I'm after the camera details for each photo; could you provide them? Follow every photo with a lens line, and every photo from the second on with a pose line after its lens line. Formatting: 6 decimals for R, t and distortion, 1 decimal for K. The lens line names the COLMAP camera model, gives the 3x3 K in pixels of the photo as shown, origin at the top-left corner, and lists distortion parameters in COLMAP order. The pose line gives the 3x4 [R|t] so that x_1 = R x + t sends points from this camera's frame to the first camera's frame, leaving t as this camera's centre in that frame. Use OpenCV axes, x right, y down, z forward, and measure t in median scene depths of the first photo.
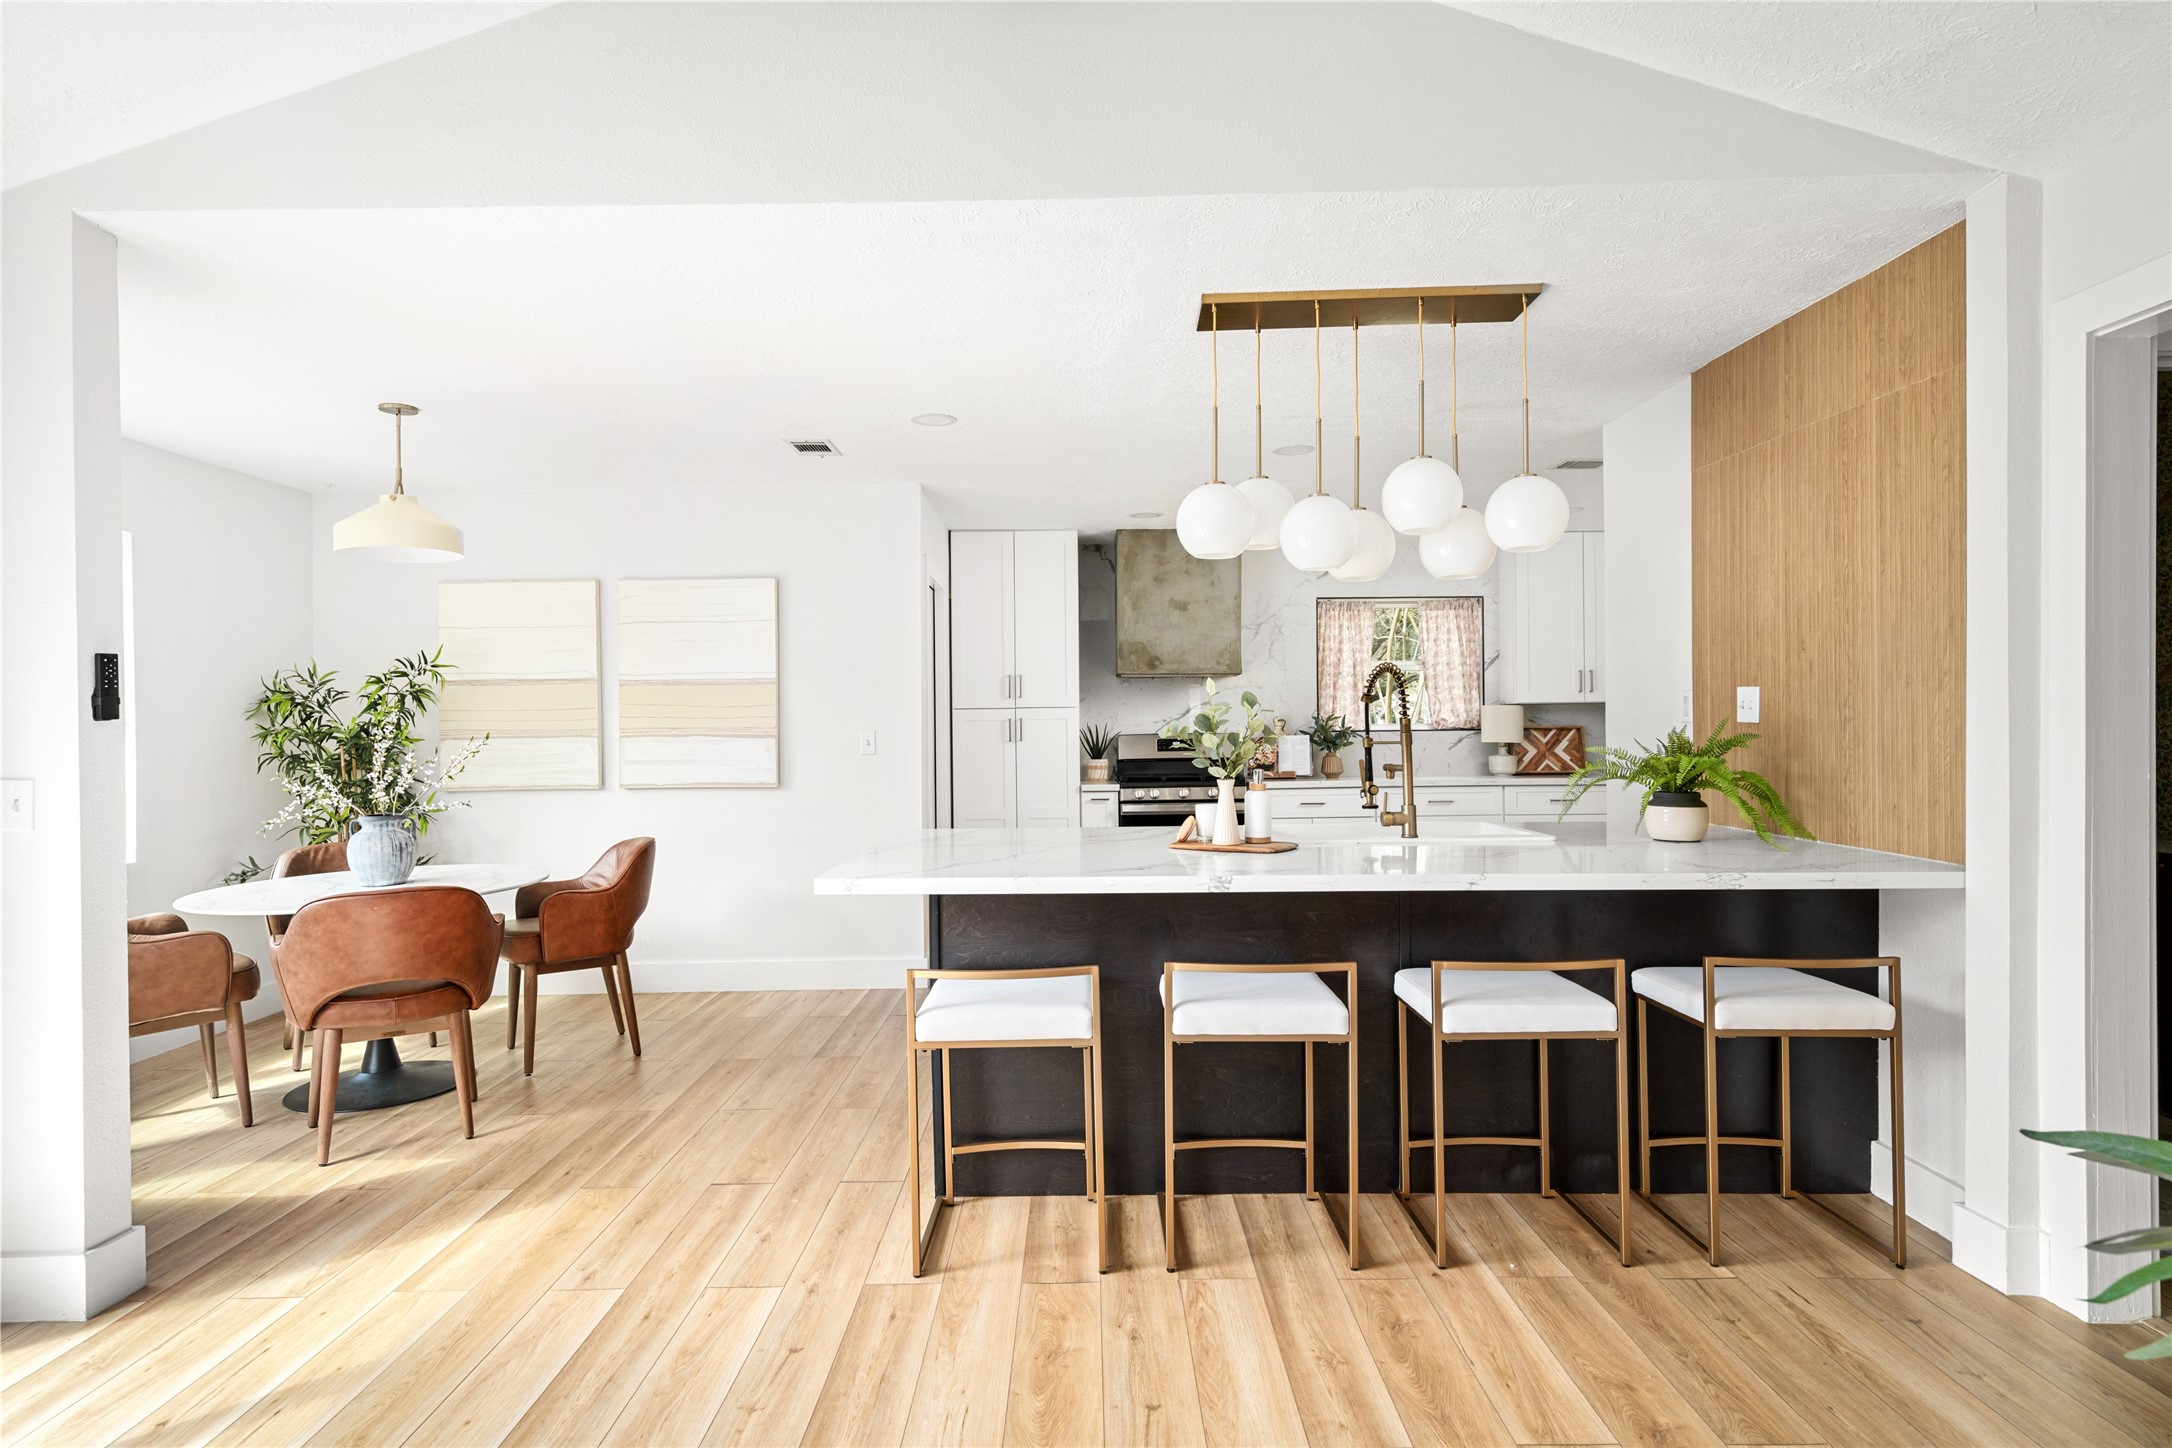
lens RADIAL K [[1163.6, 0, 1084.6], [0, 1163.6, 723.3], [0, 0, 1]] dist [0.000411, 0.000303]
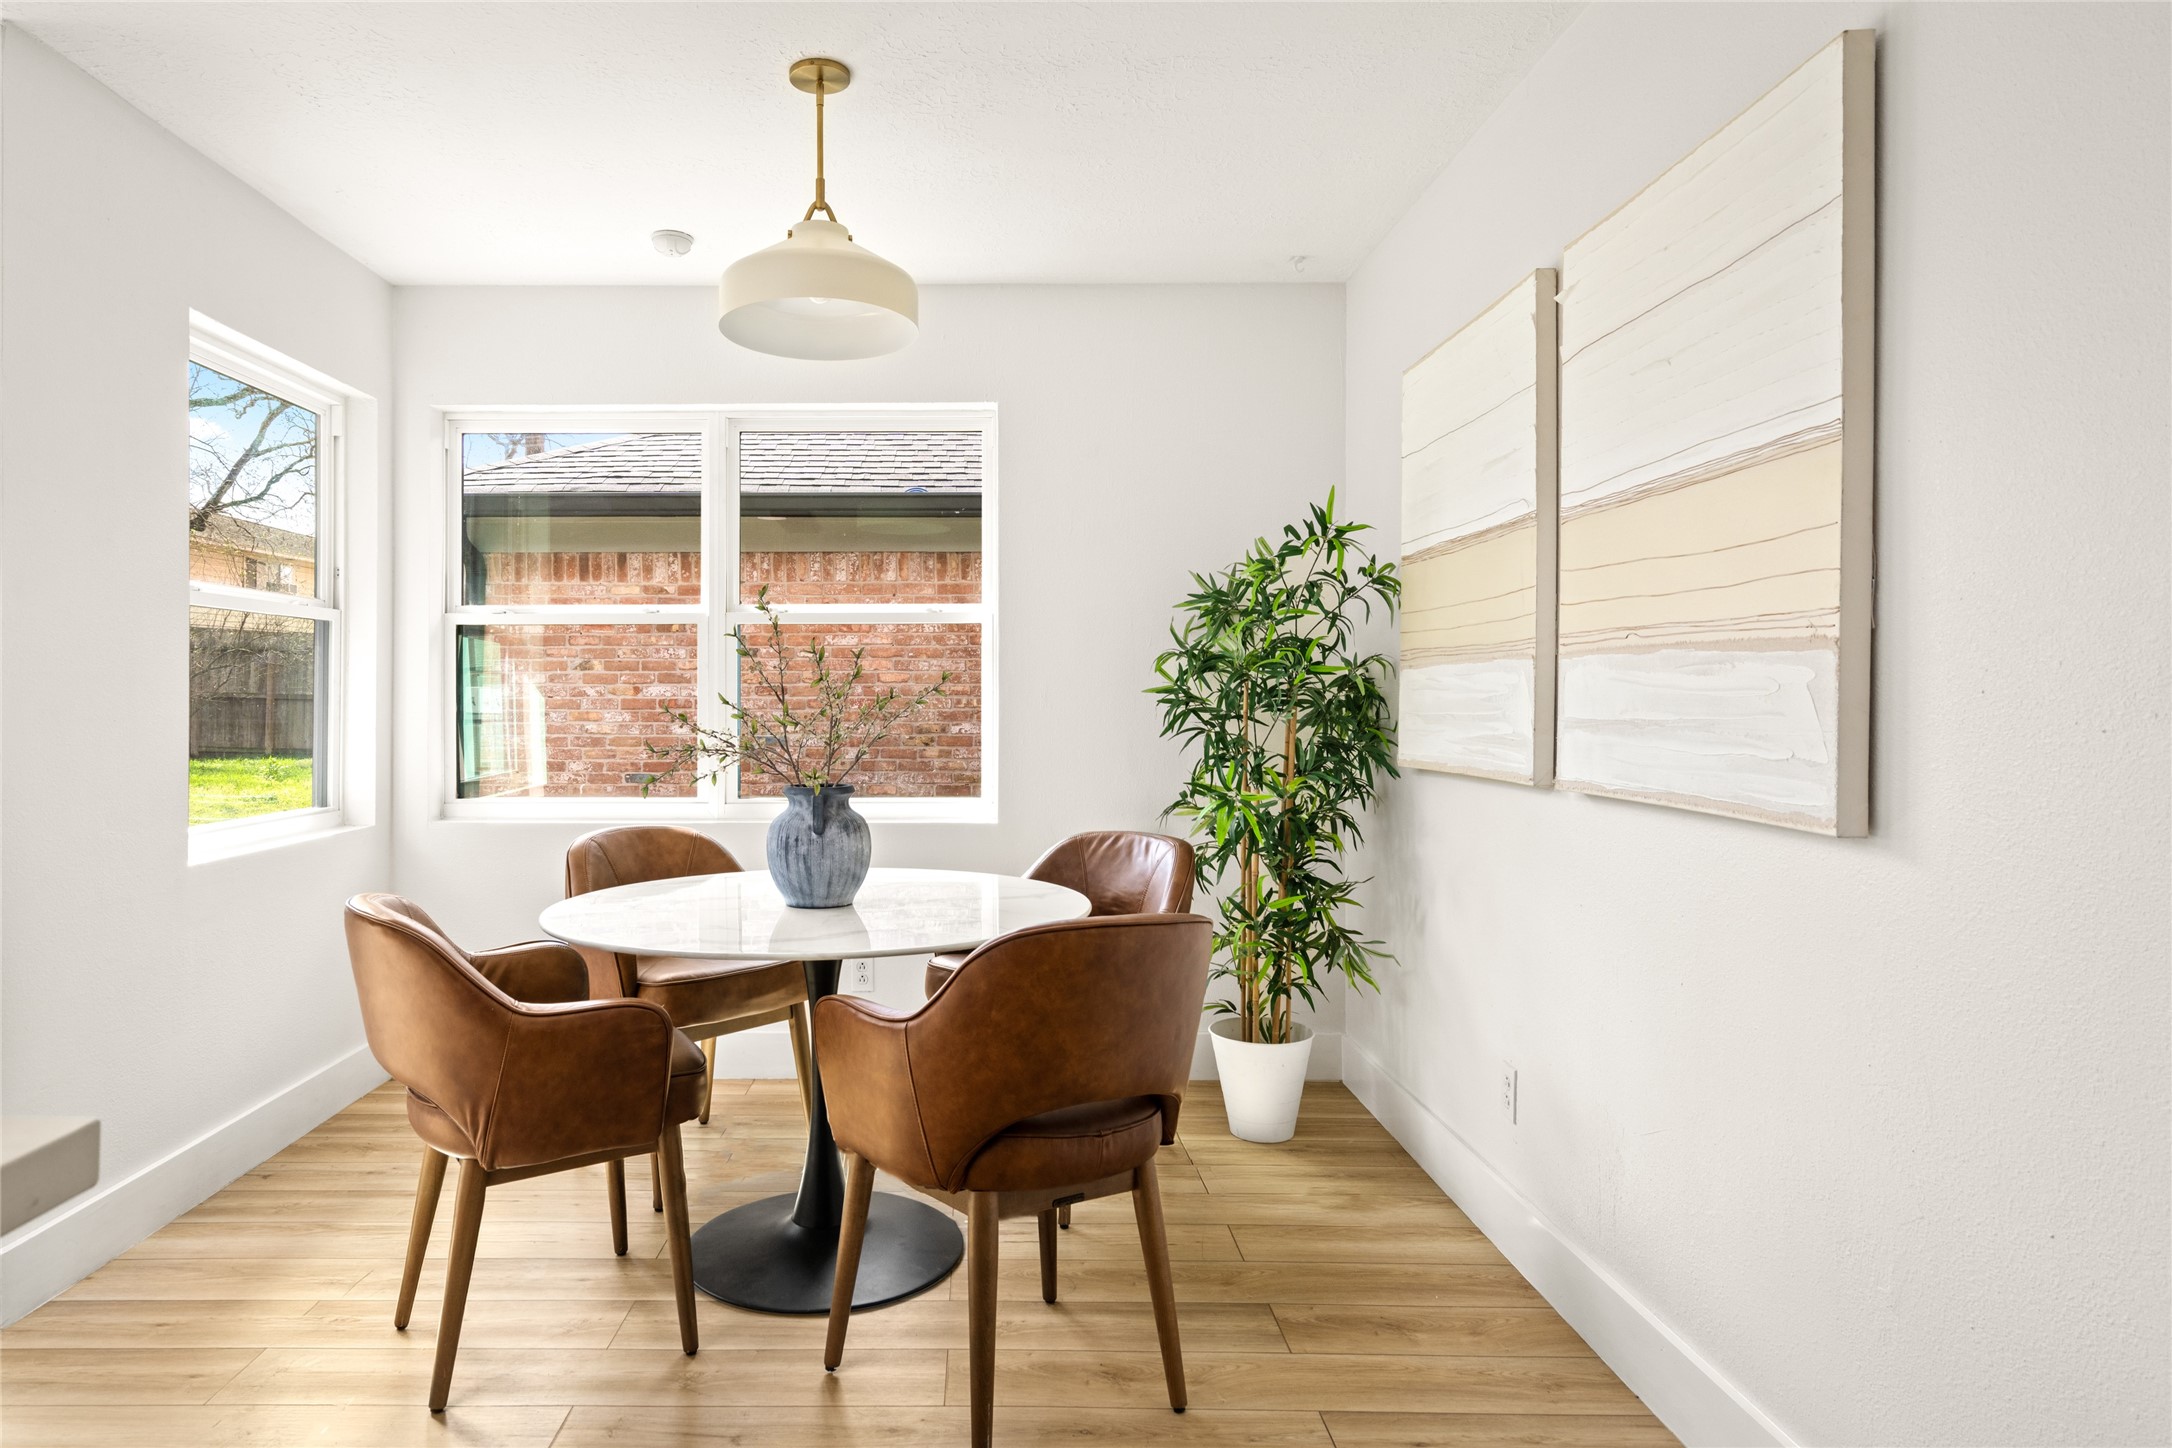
lens RADIAL K [[1240.2, 0, 987.1], [0, 1240.2, 694.7], [0, 0, 1]] dist [-0.000376, -0.000289]
pose [[0.001482, 0.009688, -0.999952, 0.014959], [-0.000365, 0.999953, 0.009688, 0.020219], [0.999999, 0.000351, 0.001486, 0.803310]]
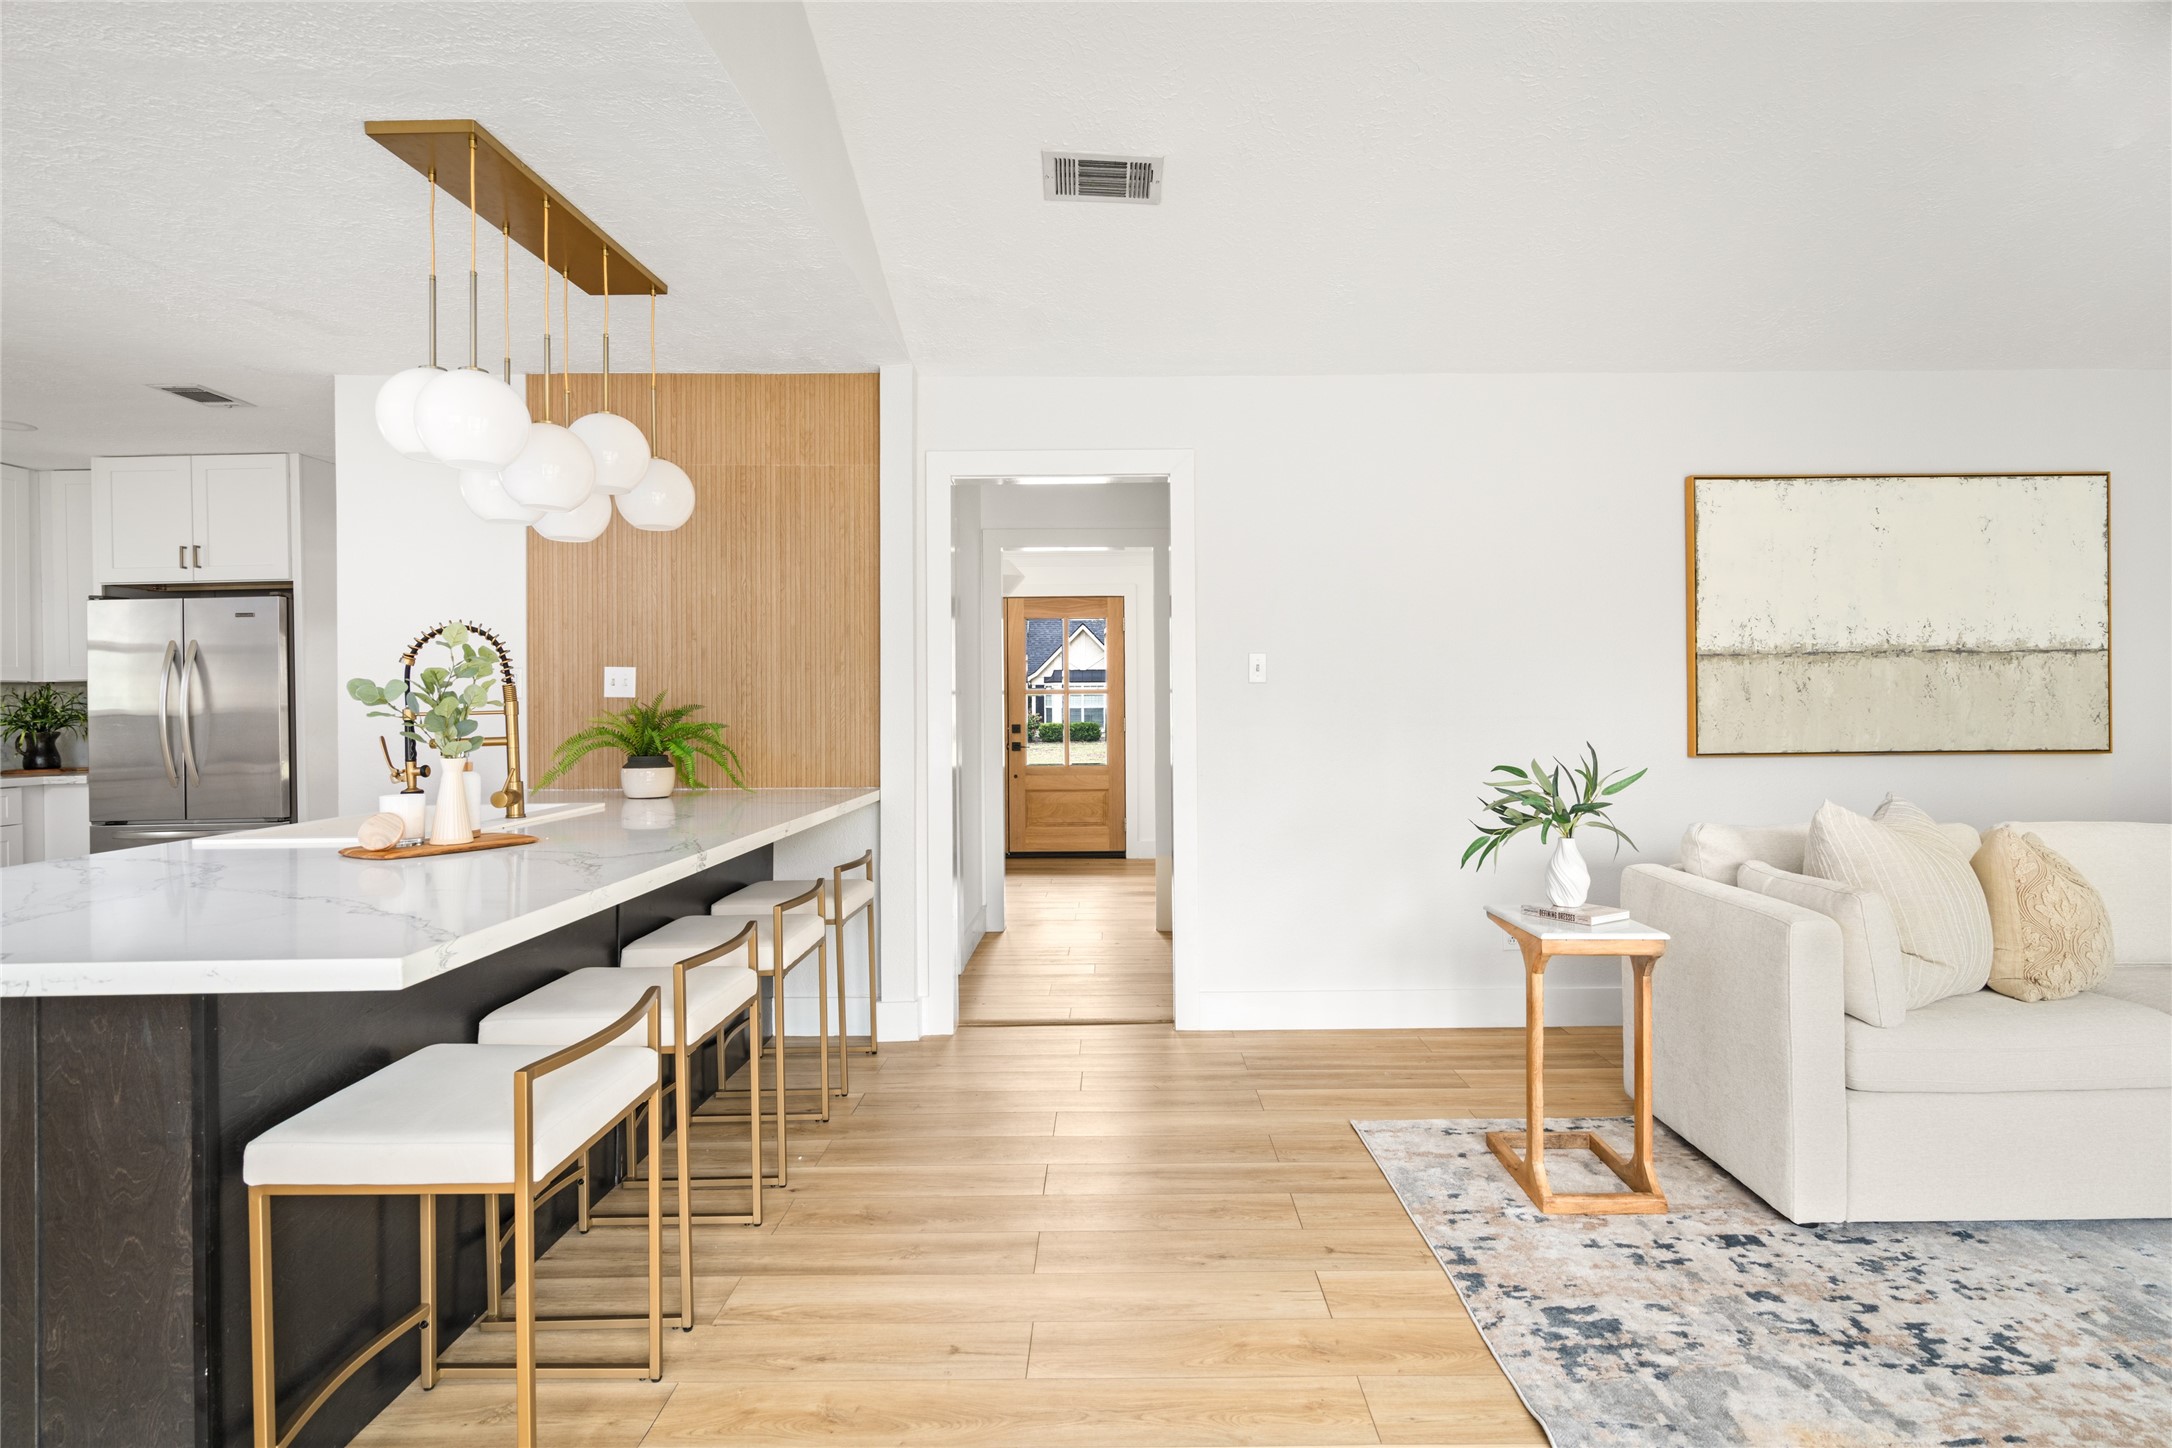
lens RADIAL K [[1079.0, 0, 1118.2], [0, 1079.0, 705.3], [0, 0, 1]] dist [0.001125, -0.000426]
pose [[-0.009660, 0.008470, 0.999917, -0.339999], [0.009322, 0.999921, -0.008380, 0.013739], [-0.999910, 0.009240, -0.009738, 0.330282]]
